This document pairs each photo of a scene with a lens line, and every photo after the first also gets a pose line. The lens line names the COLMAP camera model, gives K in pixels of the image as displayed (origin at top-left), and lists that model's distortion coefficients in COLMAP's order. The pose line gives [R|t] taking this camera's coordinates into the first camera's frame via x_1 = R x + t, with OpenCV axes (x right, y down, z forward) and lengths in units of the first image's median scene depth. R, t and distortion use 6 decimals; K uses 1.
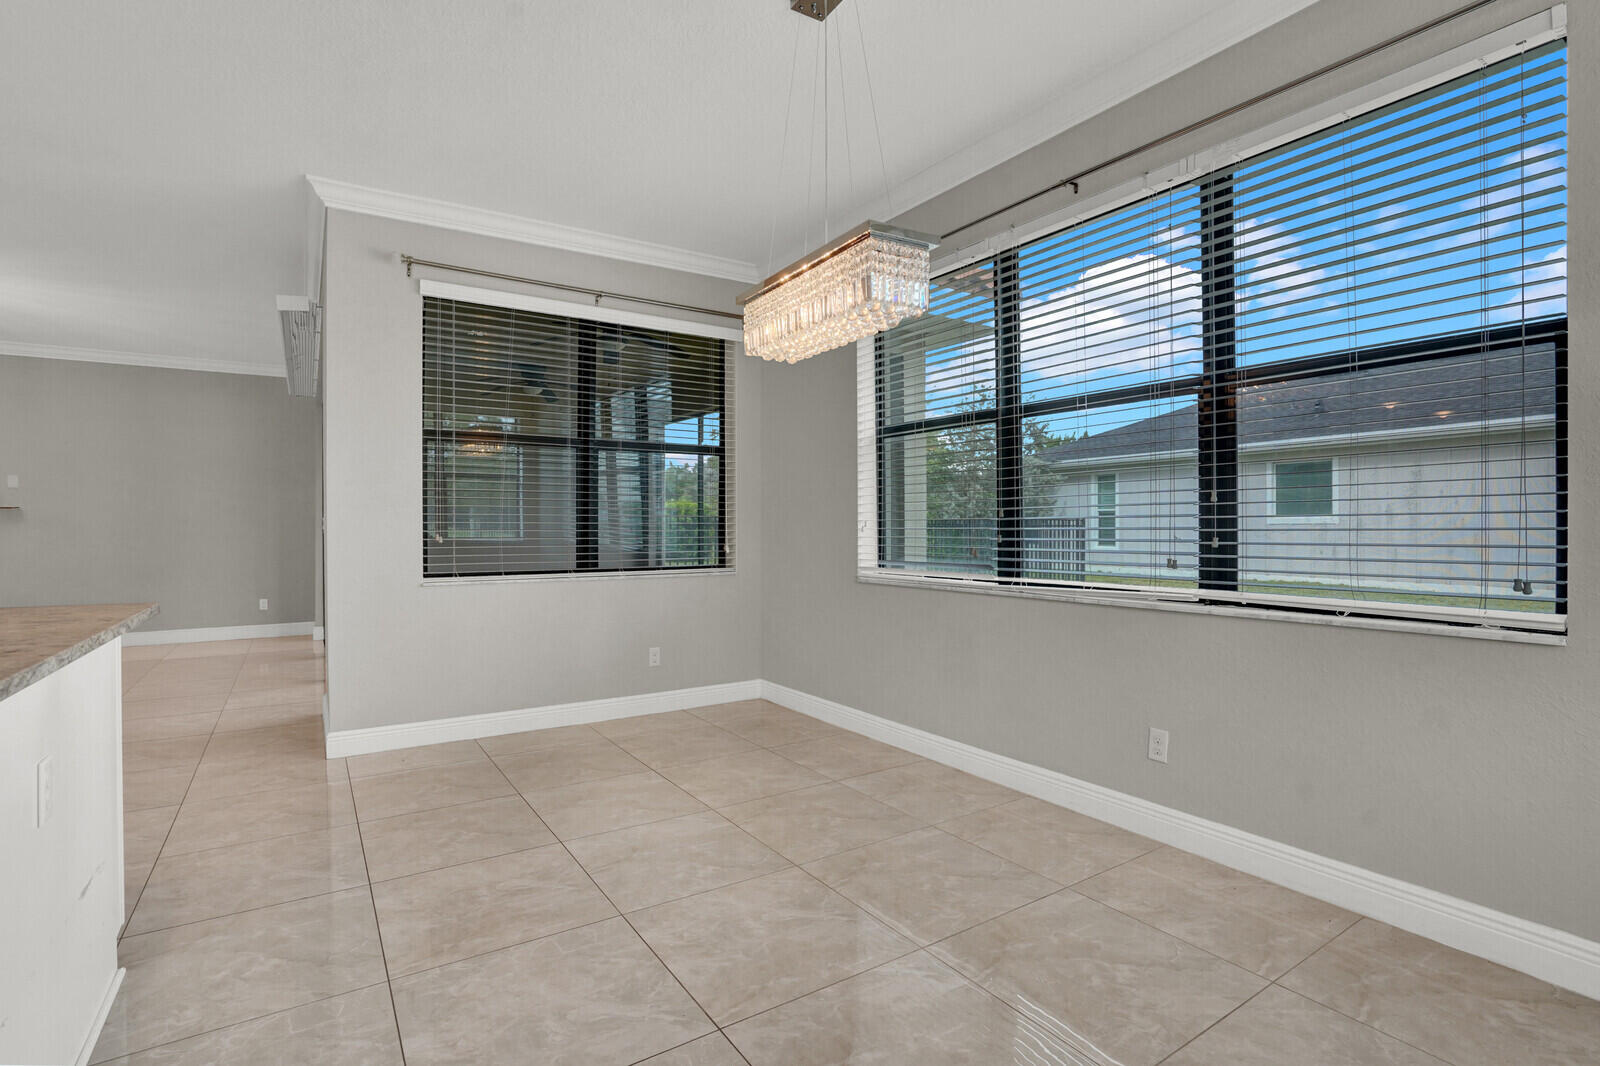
lens RADIAL K [[749.0, 0, 799.3], [0, 749.0, 524.5], [0, 0, 1]] dist [-0.035973, 0.004076]
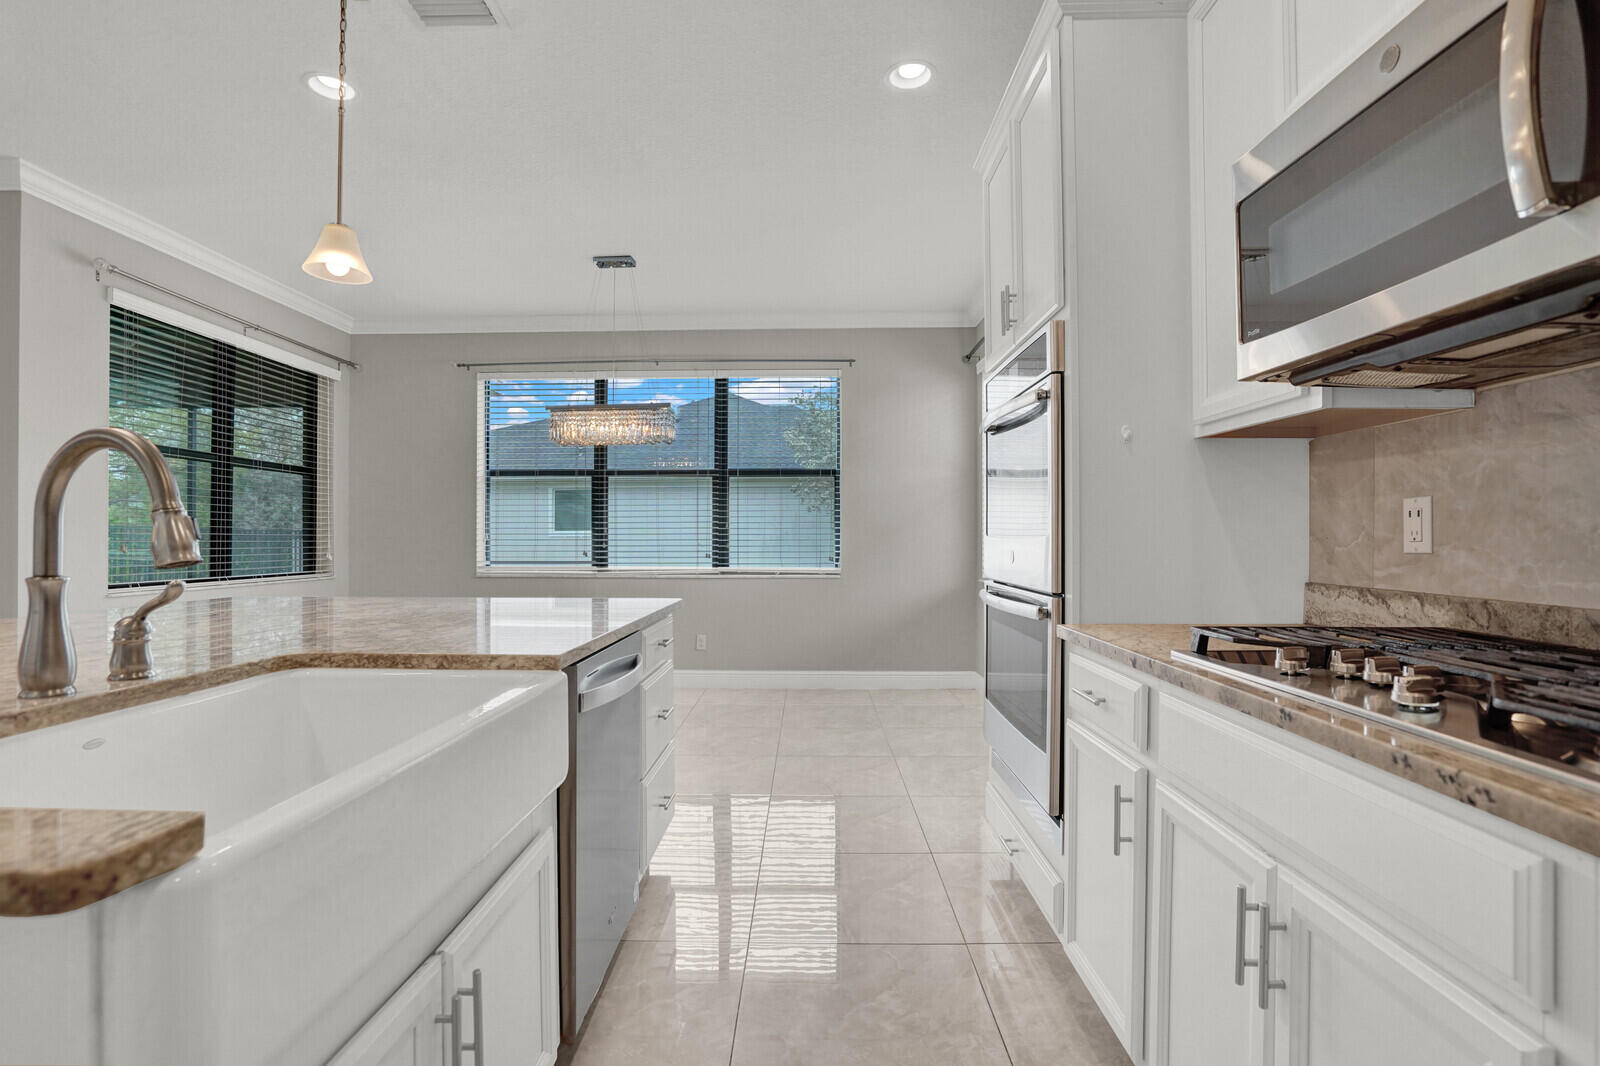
lens RADIAL K [[749.0, 0, 794.4], [0, 749.0, 545.0], [0, 0, 1]] dist [-0.035973, 0.004076]
pose [[0.554626, -0.003917, 0.832091, -0.809810], [-0.002953, 0.999973, 0.006675, 0.004324], [-0.832095, -0.006159, 0.554600, -0.299244]]
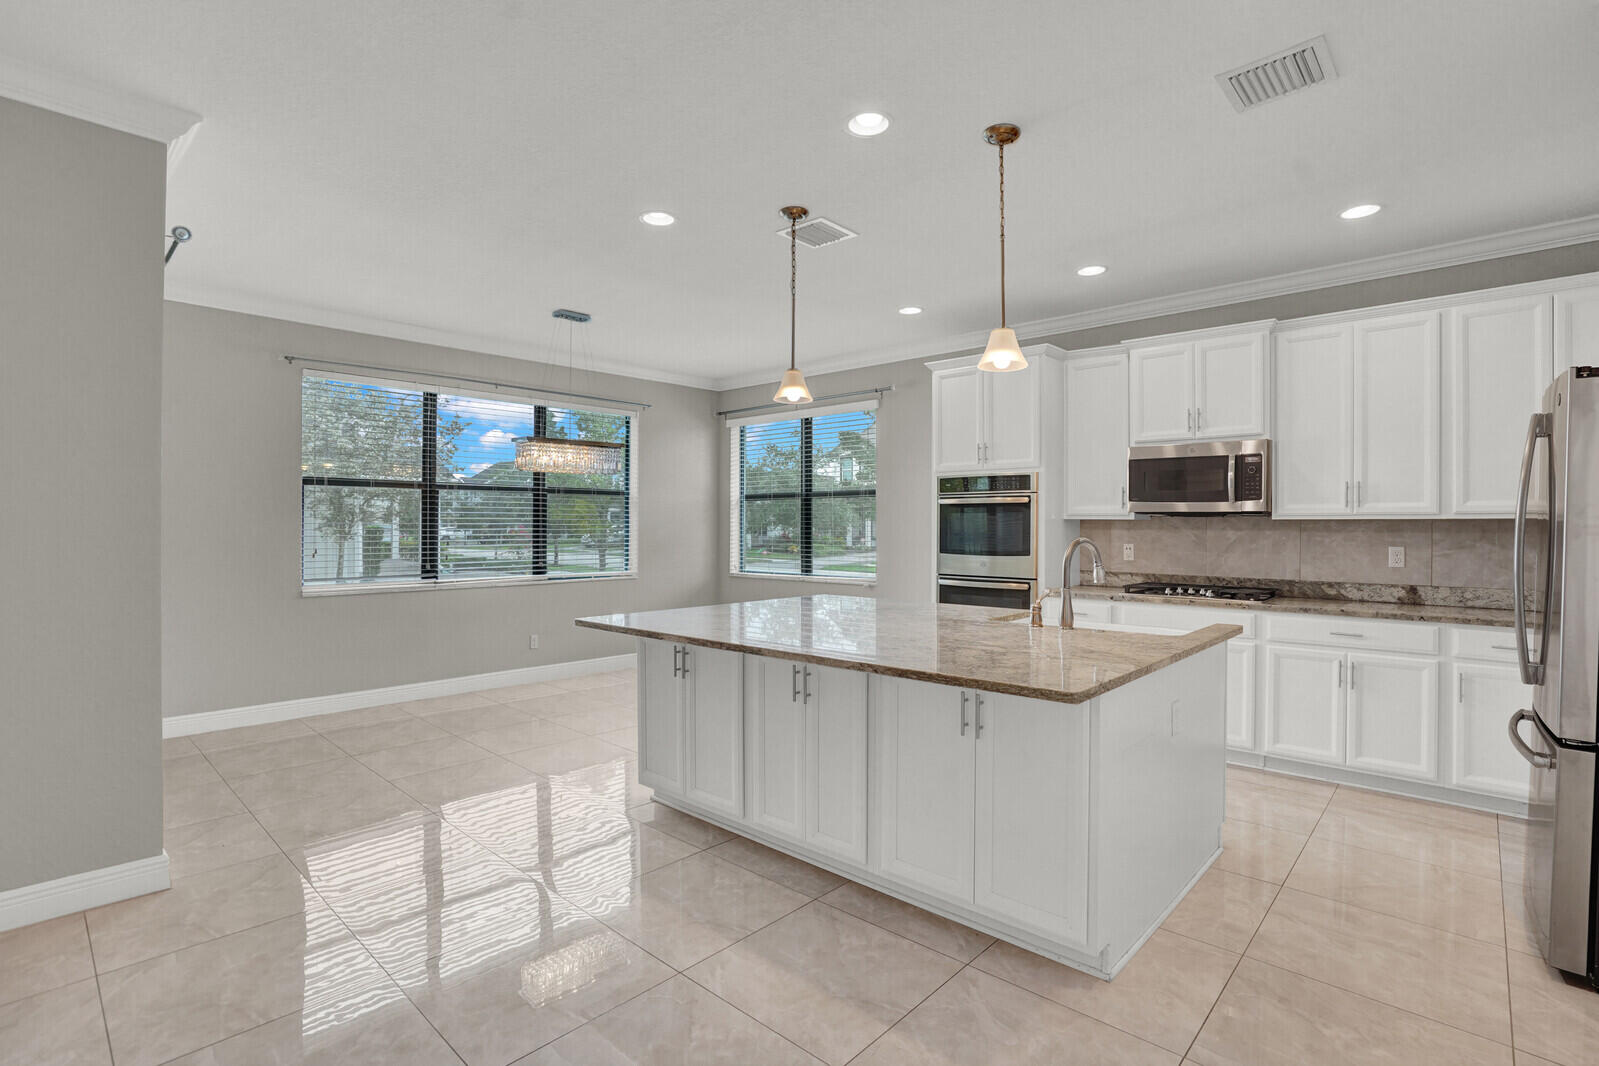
lens RADIAL K [[748.6, 0, 804.2], [0, 748.6, 532.4], [0, 0, 1]] dist [-0.035973, 0.004076]
pose [[-0.261152, 0.002886, 0.965293, -1.410174], [-0.002275, 0.999991, -0.003605, -0.033306], [-0.965295, -0.003138, -0.261143, 0.531301]]
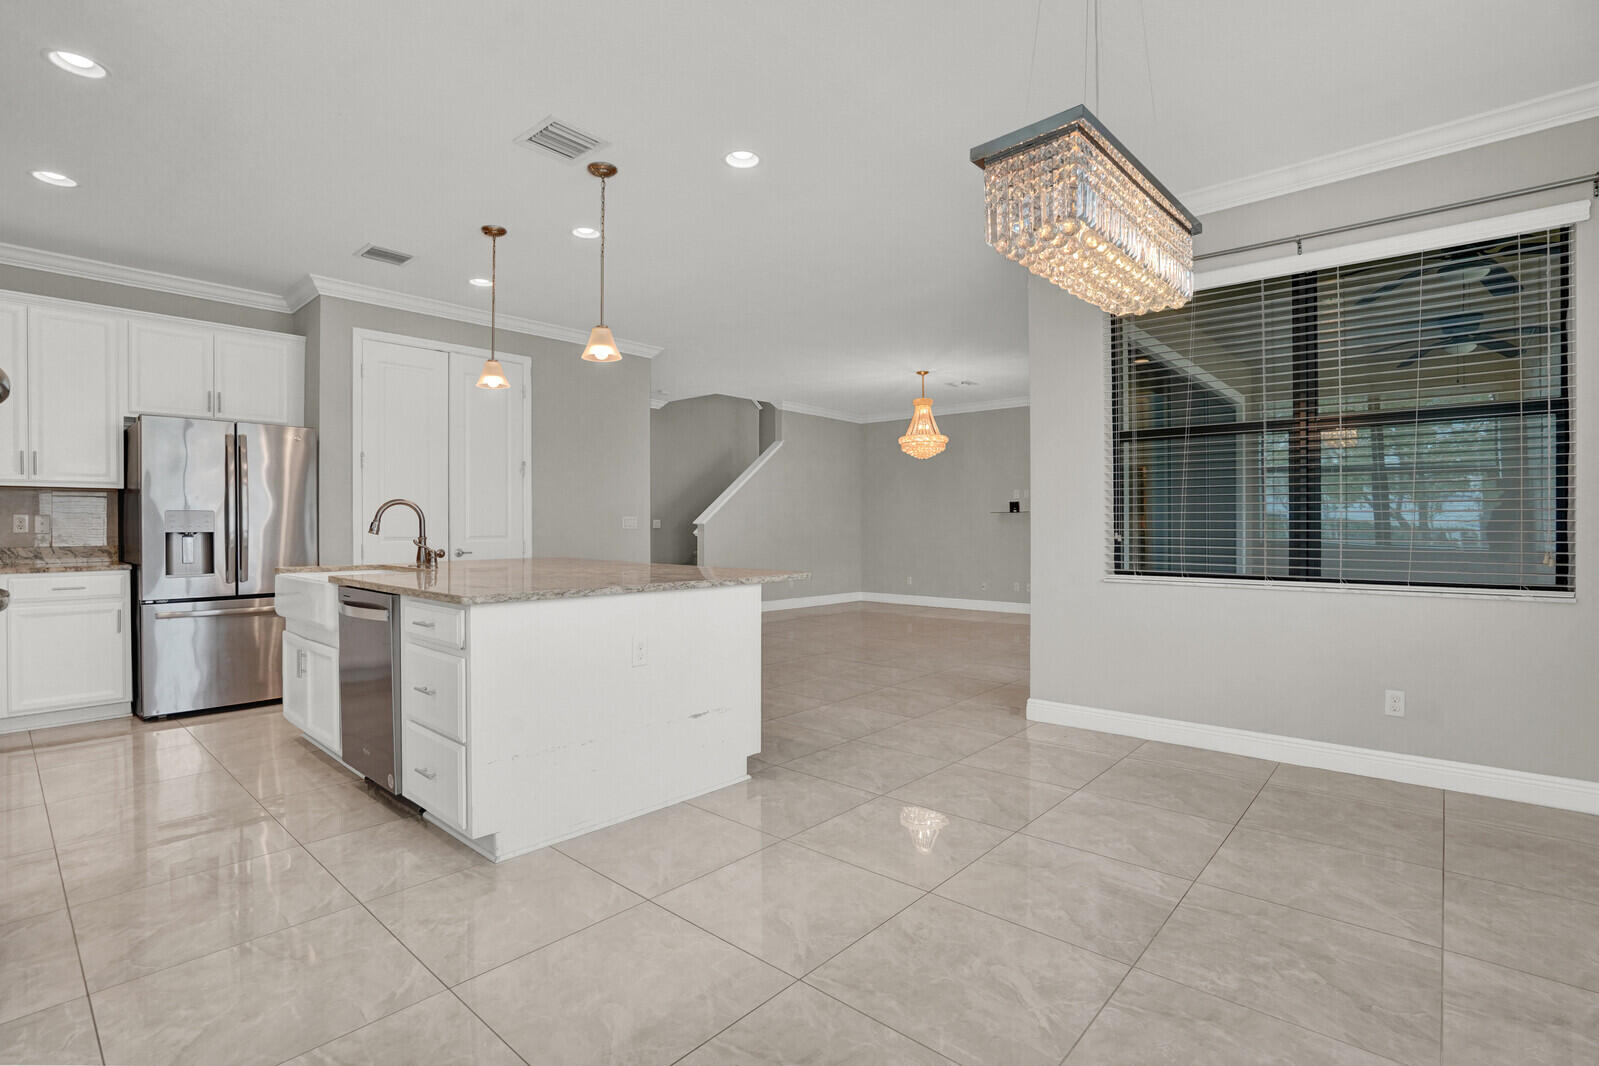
lens RADIAL K [[748.6, 0, 796.5], [0, 748.6, 528.7], [0, 0, 1]] dist [-0.035973, 0.004076]
pose [[0.264457, 0.001602, -0.964396, 0.396586], [0.005296, 0.999981, 0.003113, 0.000840], [0.964383, -0.005931, 0.264443, 0.290035]]
